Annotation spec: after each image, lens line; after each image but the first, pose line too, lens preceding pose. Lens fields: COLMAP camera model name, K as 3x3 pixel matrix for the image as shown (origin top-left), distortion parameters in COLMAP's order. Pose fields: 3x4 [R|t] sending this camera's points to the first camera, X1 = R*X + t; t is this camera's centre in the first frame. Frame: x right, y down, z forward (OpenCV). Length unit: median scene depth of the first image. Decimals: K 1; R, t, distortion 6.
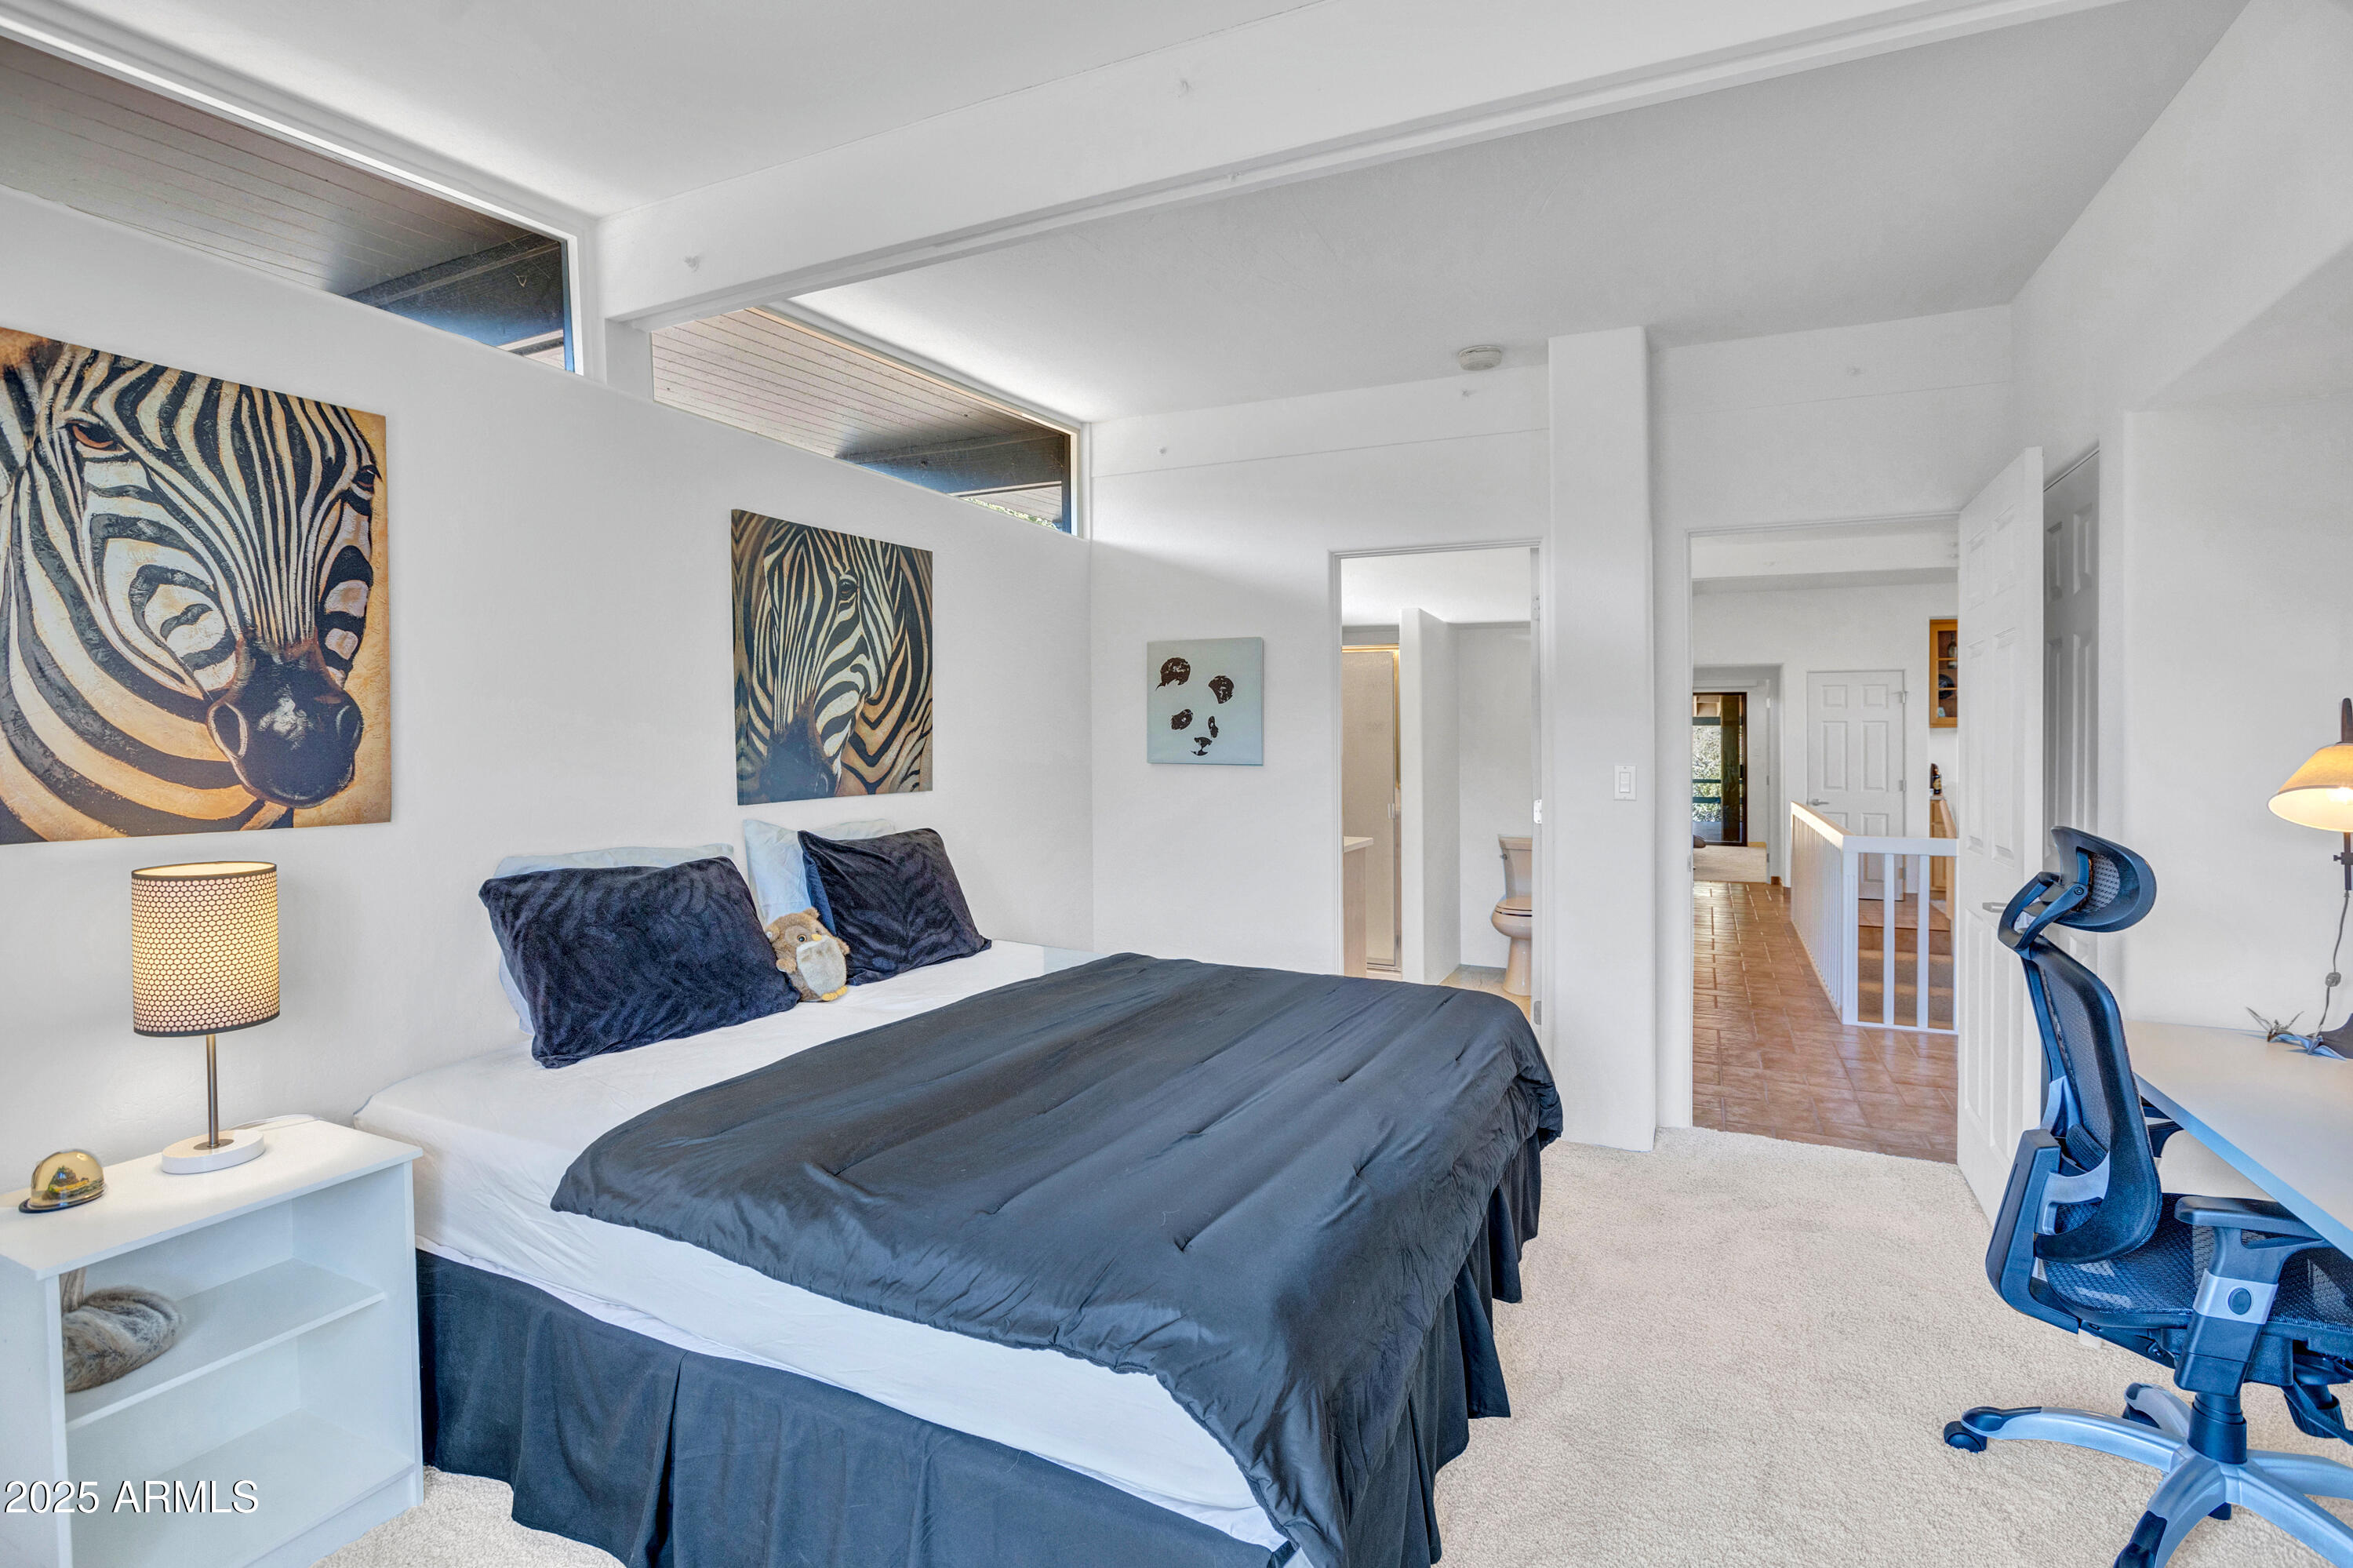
lens RADIAL K [[1111.6, 0, 1181.8], [0, 1111.6, 750.2], [0, 0, 1]] dist [-0.017432, -0.000390]
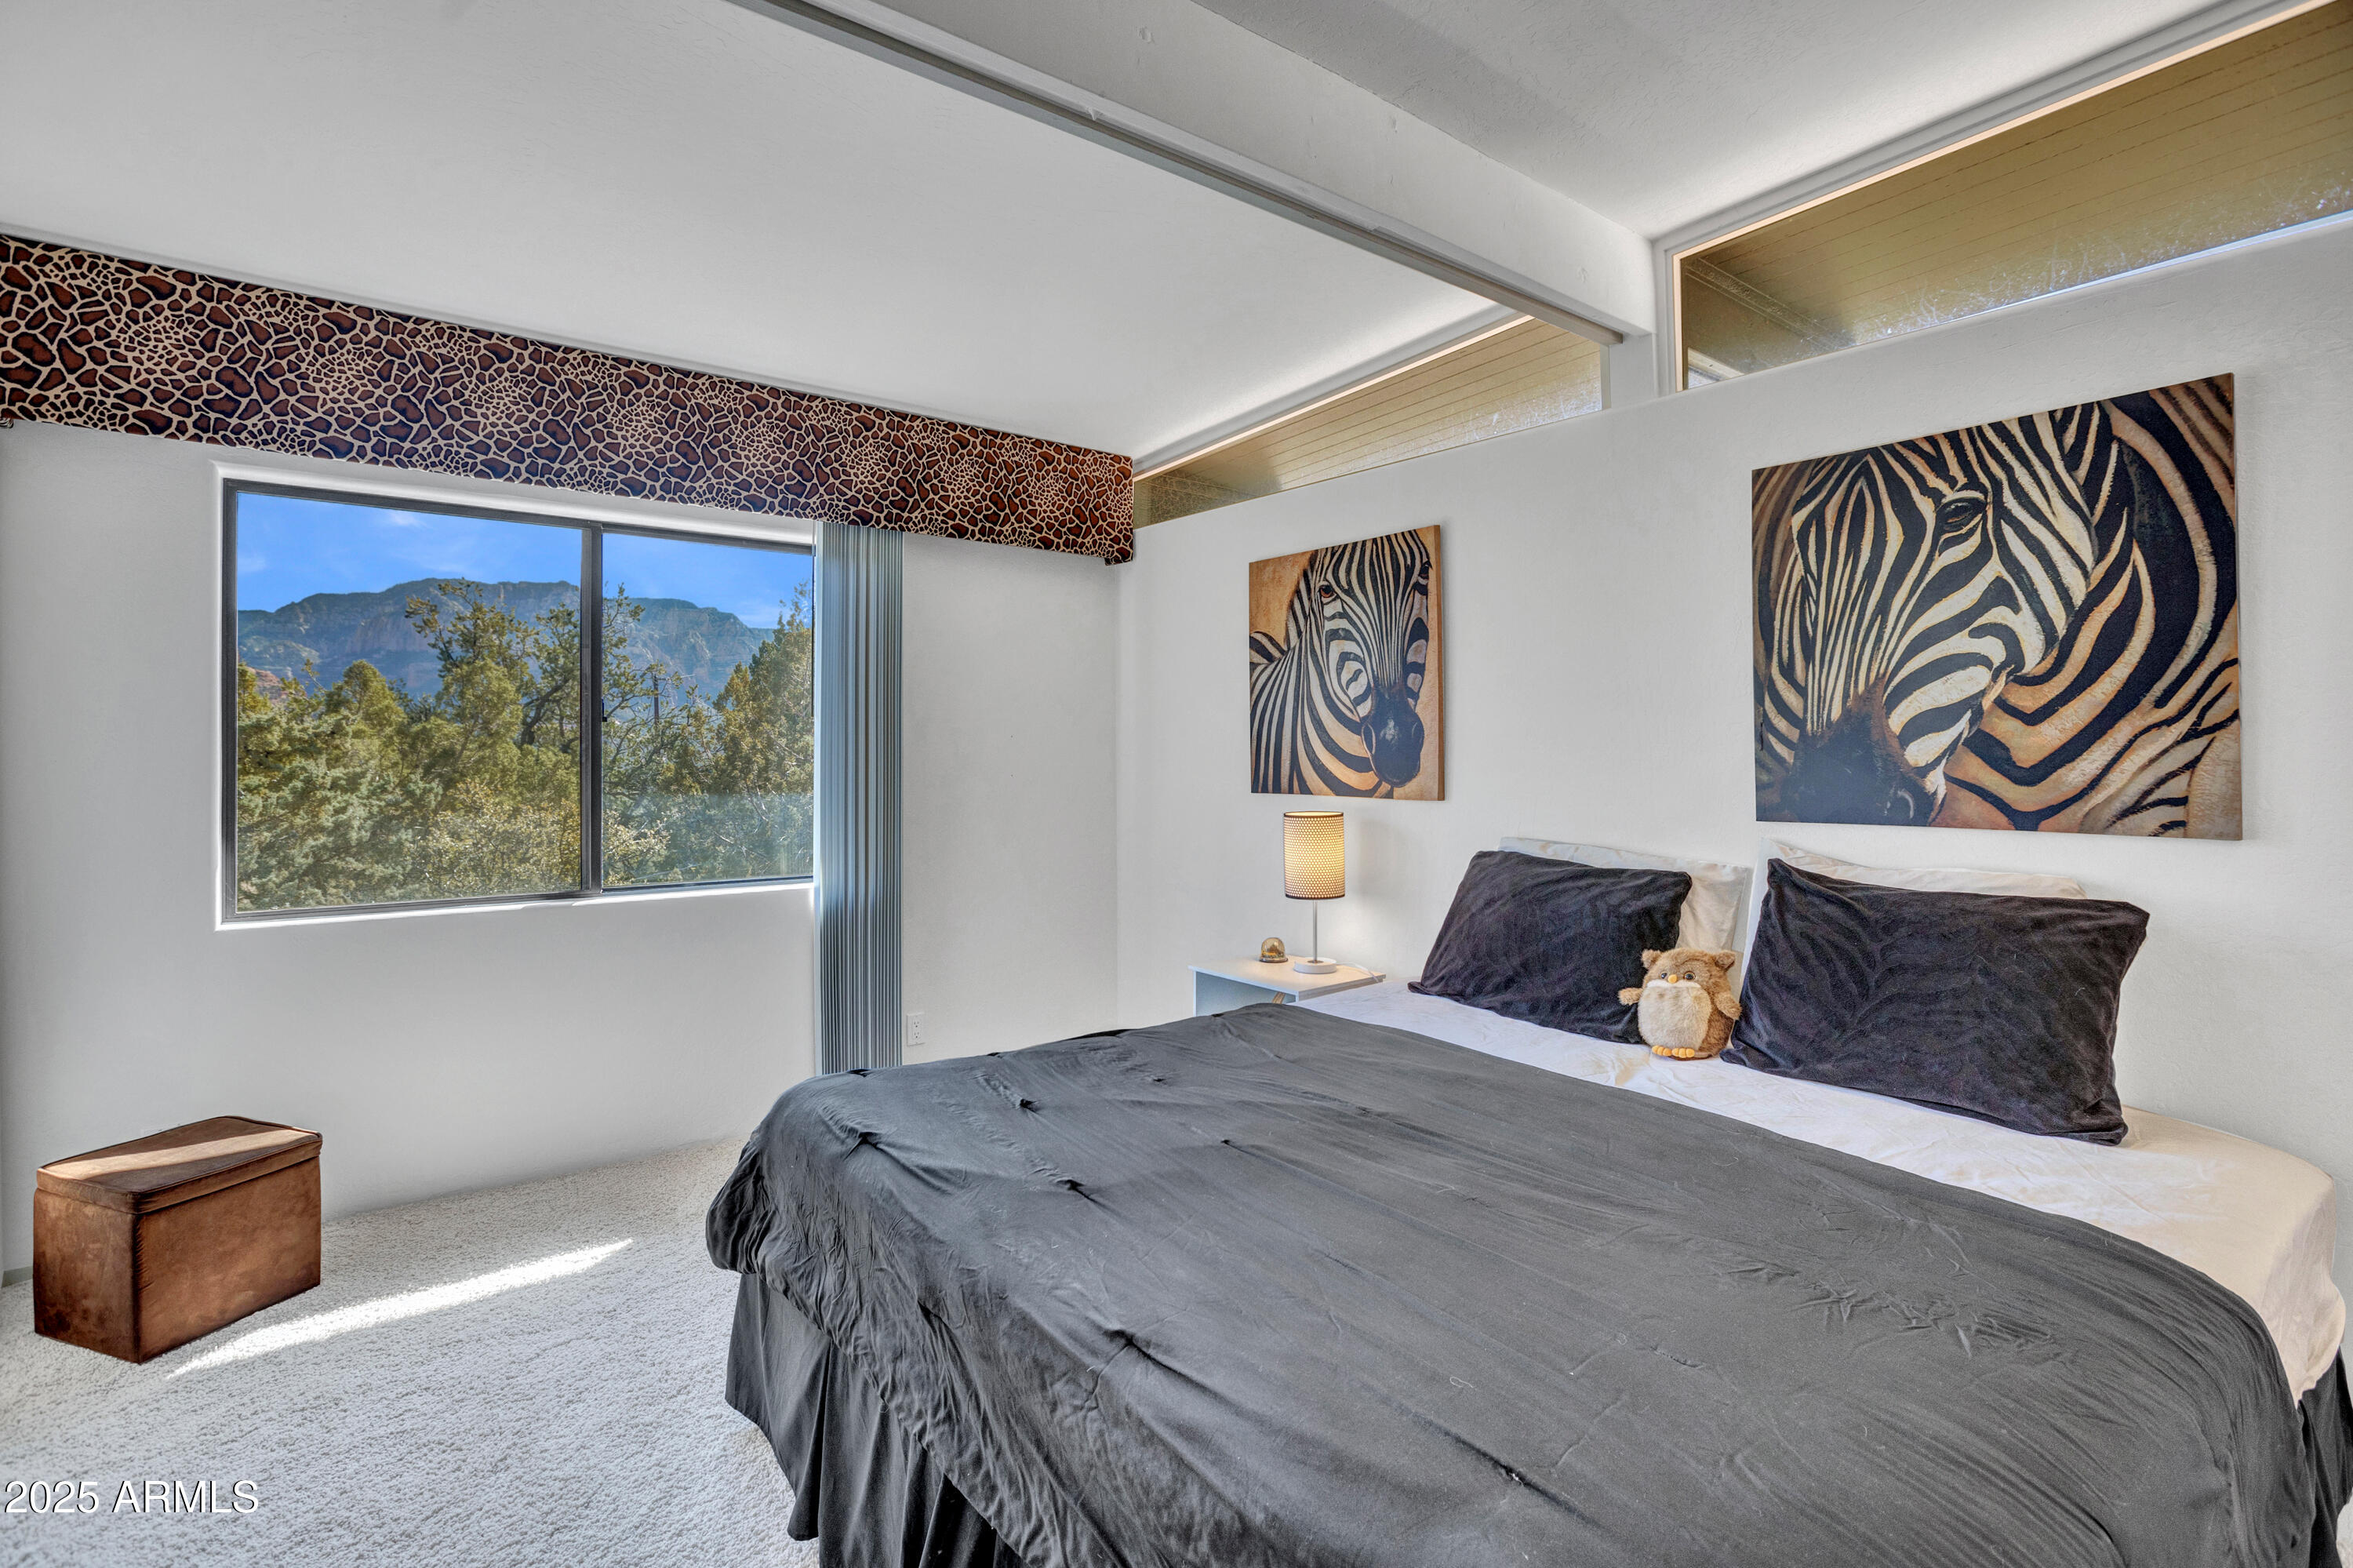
lens RADIAL K [[1111.6, 0, 1181.8], [0, 1111.6, 750.2], [0, 0, 1]] dist [-0.017432, -0.000390]
pose [[-0.440298, -0.005197, -0.897837, 0.537711], [-0.012919, 0.999916, 0.000548, 0.001112], [0.897759, 0.011840, -0.440328, 0.963271]]
